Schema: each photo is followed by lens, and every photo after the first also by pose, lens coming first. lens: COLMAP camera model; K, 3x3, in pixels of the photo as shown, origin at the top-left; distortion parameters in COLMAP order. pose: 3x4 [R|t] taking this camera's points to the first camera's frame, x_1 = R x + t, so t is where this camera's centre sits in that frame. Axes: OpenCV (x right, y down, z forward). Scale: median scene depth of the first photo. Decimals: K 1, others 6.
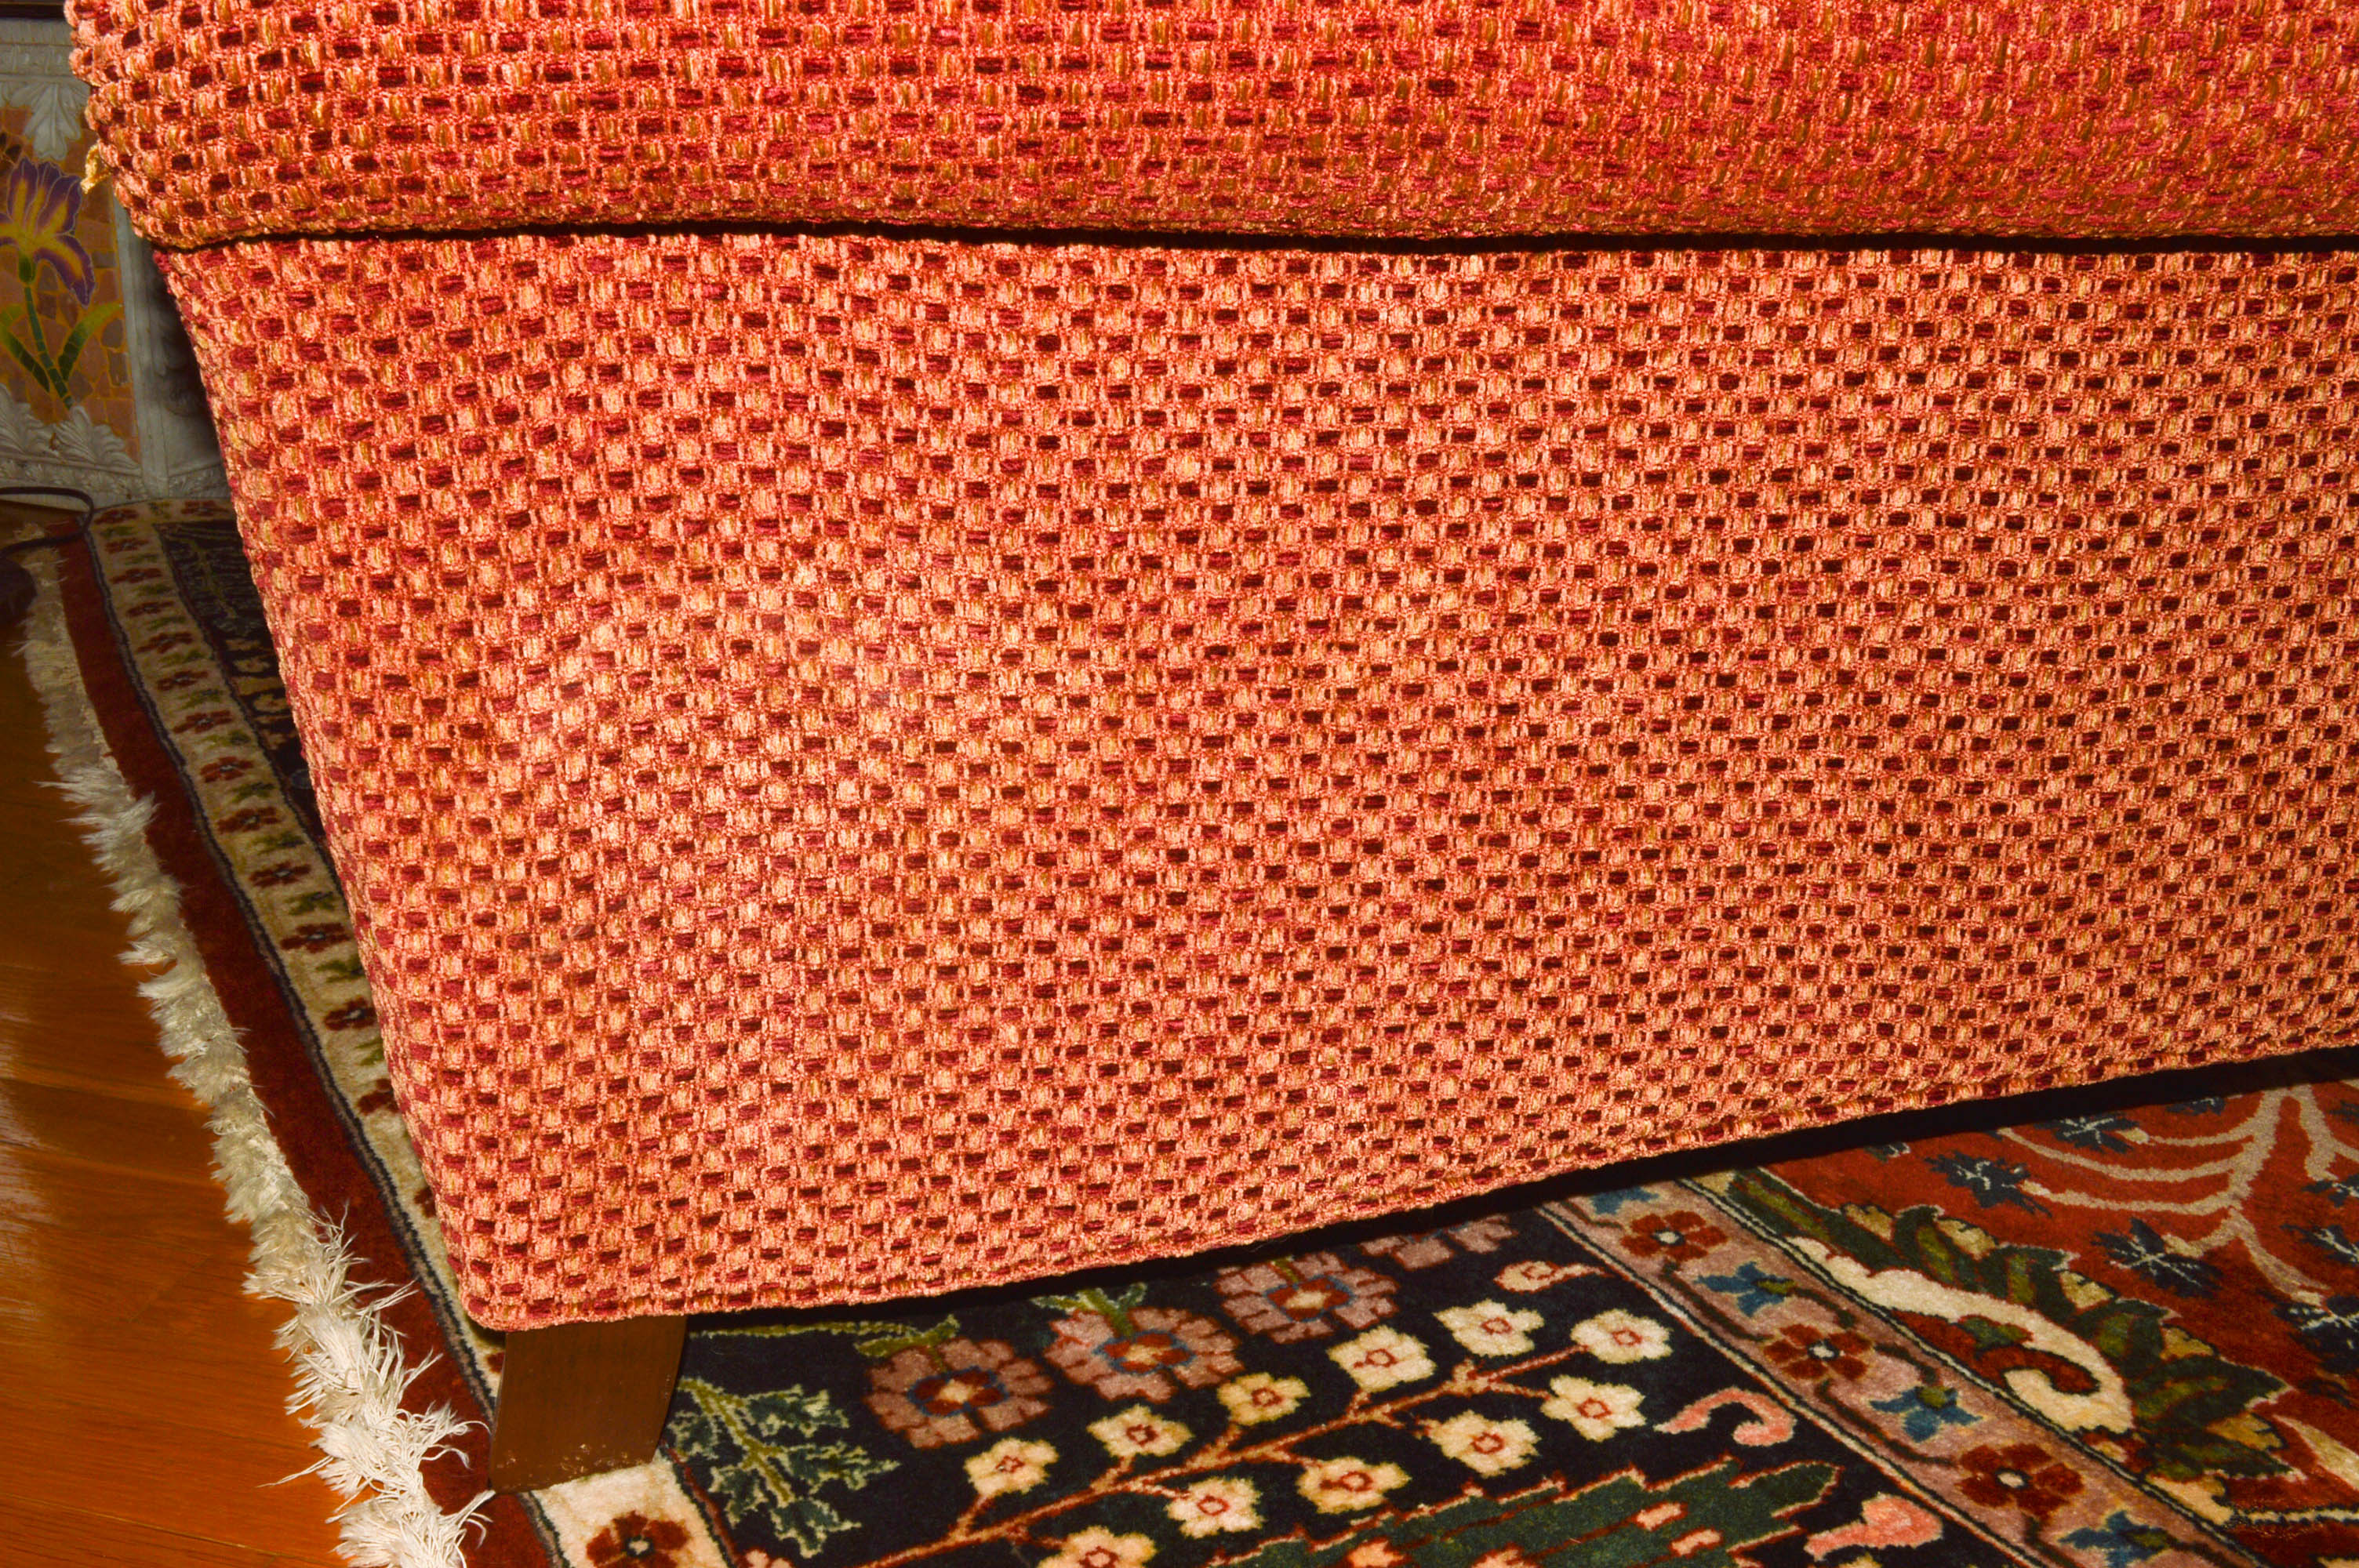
lens RADIAL K [[2496.2, 0, 1181.6], [0, 2496.2, 776.6], [0, 0, 1]] dist [-0.060647, 0.000000]
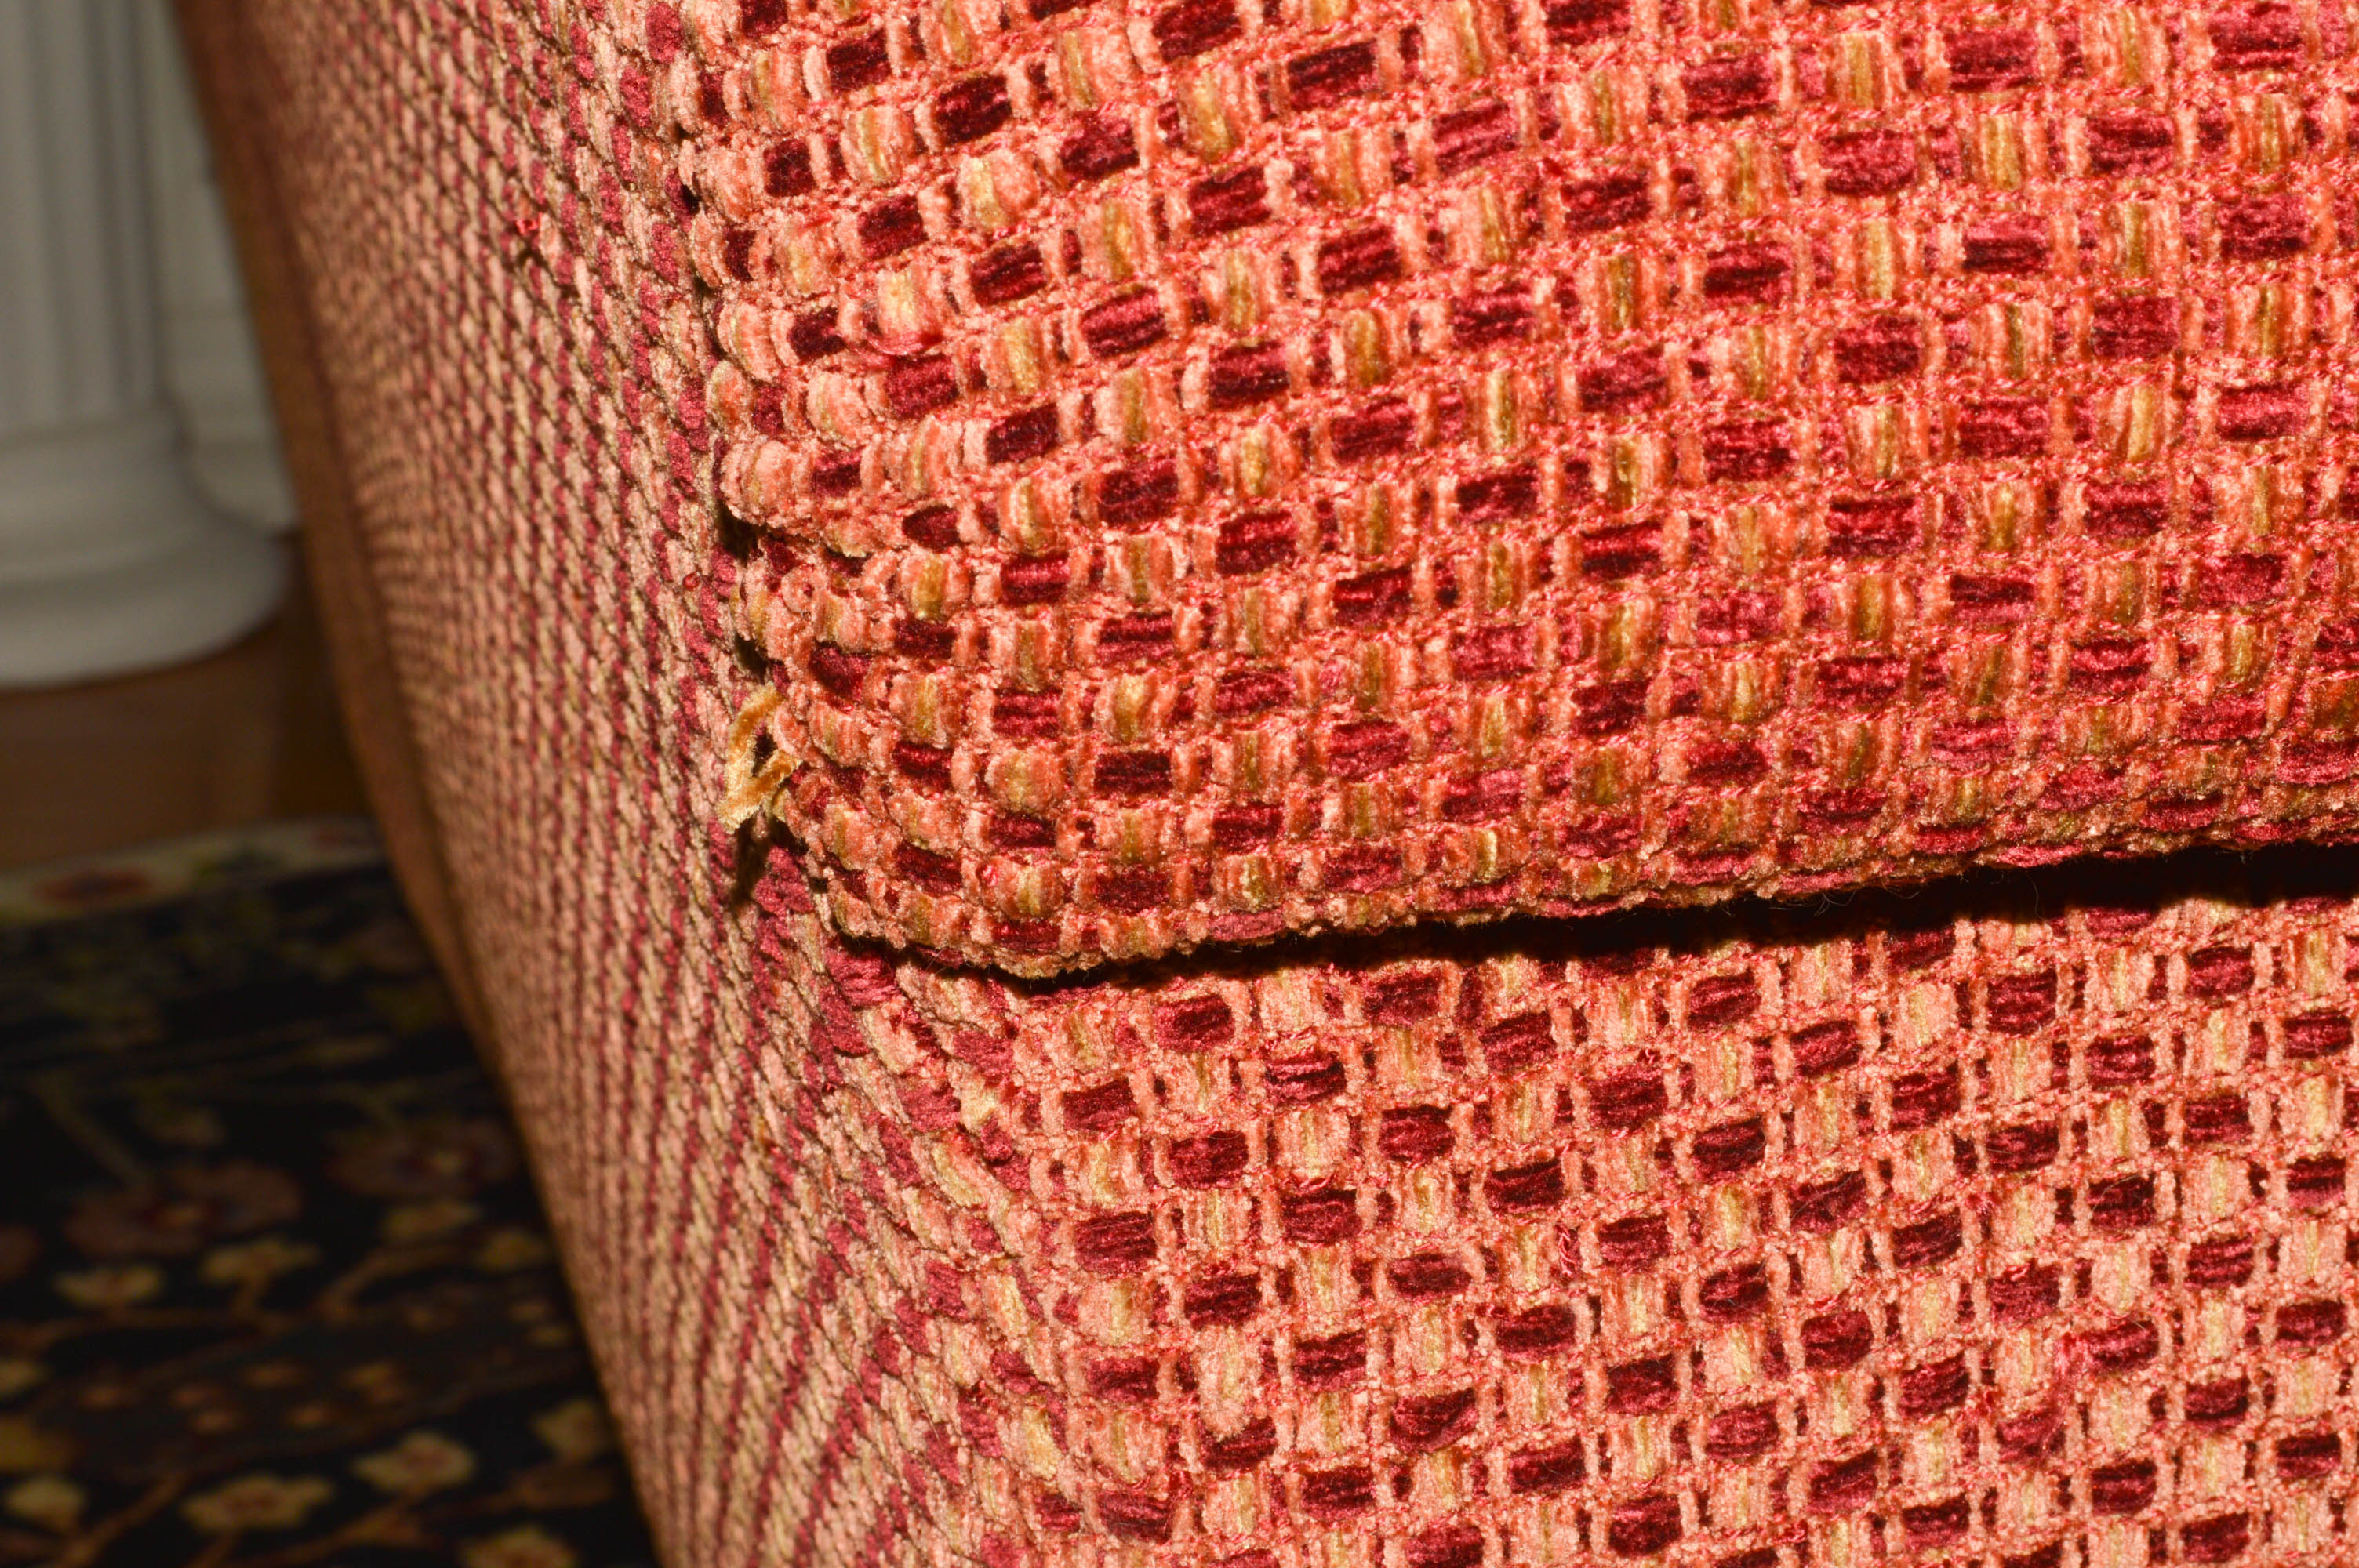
lens RADIAL K [[5355.7, 0, 1177.9], [0, 5355.7, 789.7], [0, 0, 1]] dist [0.066188, 0.000000]
pose [[0.997671, -0.058968, 0.034287, -0.390206], [0.060667, 0.996865, -0.050798, -0.192483], [-0.031184, 0.052760, 0.998120, 0.250981]]
